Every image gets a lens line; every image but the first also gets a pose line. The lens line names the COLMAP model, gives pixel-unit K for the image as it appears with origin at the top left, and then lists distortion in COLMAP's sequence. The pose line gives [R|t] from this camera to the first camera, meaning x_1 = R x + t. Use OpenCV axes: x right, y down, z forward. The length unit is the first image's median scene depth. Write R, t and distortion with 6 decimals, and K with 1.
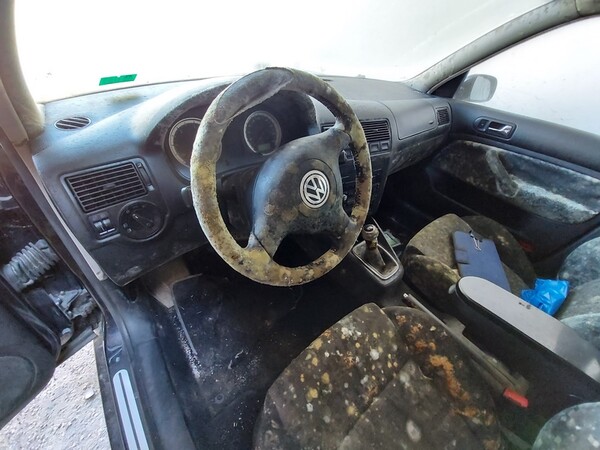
lens RADIAL K [[239.5, 0, 310.0], [0, 239.5, 224.7], [0, 0, 1]] dist [0.000244, -0.011303]
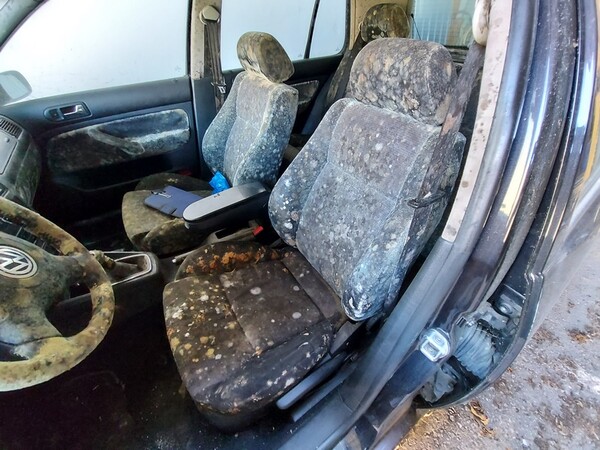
lens RADIAL K [[239.5, 0, 310.0], [0, 239.5, 224.7], [0, 0, 1]] dist [0.000244, -0.011303]
pose [[0.112221, -0.724140, 0.680461, -0.236614], [0.635602, 0.578687, 0.511011, 0.022870], [-0.763817, 0.375156, 0.525205, -0.227376]]
